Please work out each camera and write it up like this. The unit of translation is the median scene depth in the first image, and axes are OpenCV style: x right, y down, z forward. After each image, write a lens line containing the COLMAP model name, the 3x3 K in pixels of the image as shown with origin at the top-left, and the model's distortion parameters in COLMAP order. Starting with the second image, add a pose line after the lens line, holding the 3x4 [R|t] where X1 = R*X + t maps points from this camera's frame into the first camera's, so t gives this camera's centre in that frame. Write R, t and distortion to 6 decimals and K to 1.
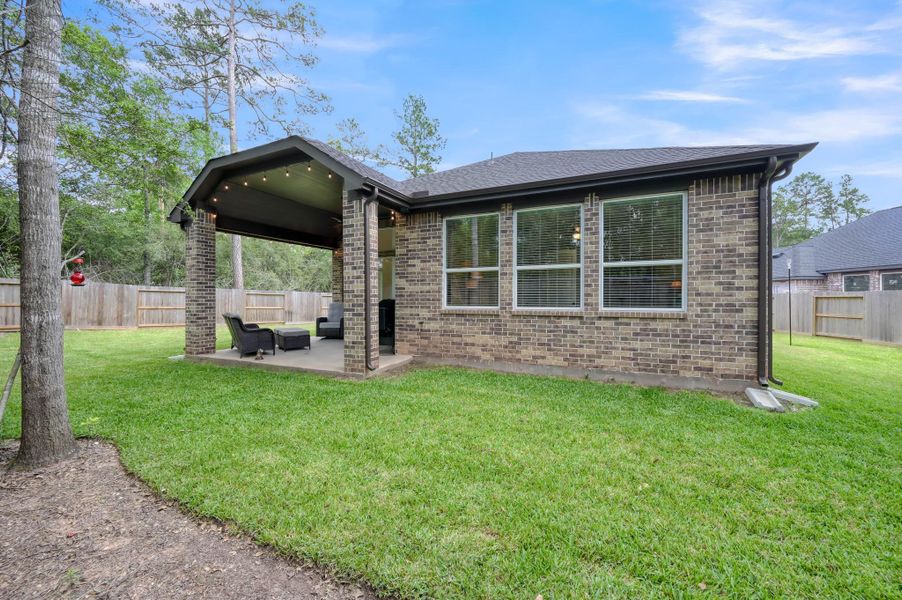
lens RADIAL K [[353.7, 0, 449.1], [0, 353.7, 300.7], [0, 0, 1]] dist [-0.000469, -0.000040]
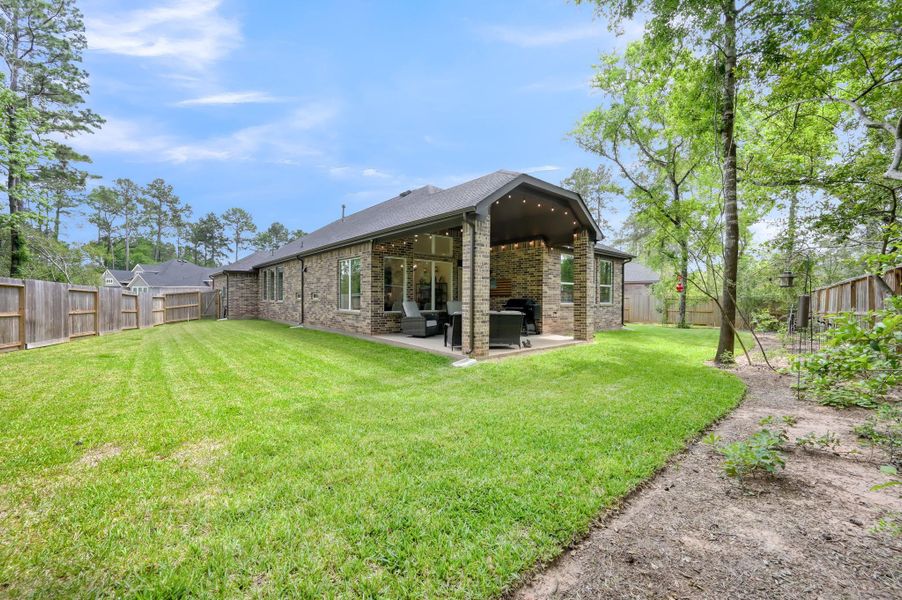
lens RADIAL K [[353.7, 0, 450.6], [0, 353.7, 298.8], [0, 0, 1]] dist [-0.000469, -0.000040]
pose [[0.401568, -0.002373, 0.915826, -1.797349], [-0.001589, 0.999993, 0.003288, -0.009747], [-0.915828, -0.002776, 0.401561, 0.755773]]
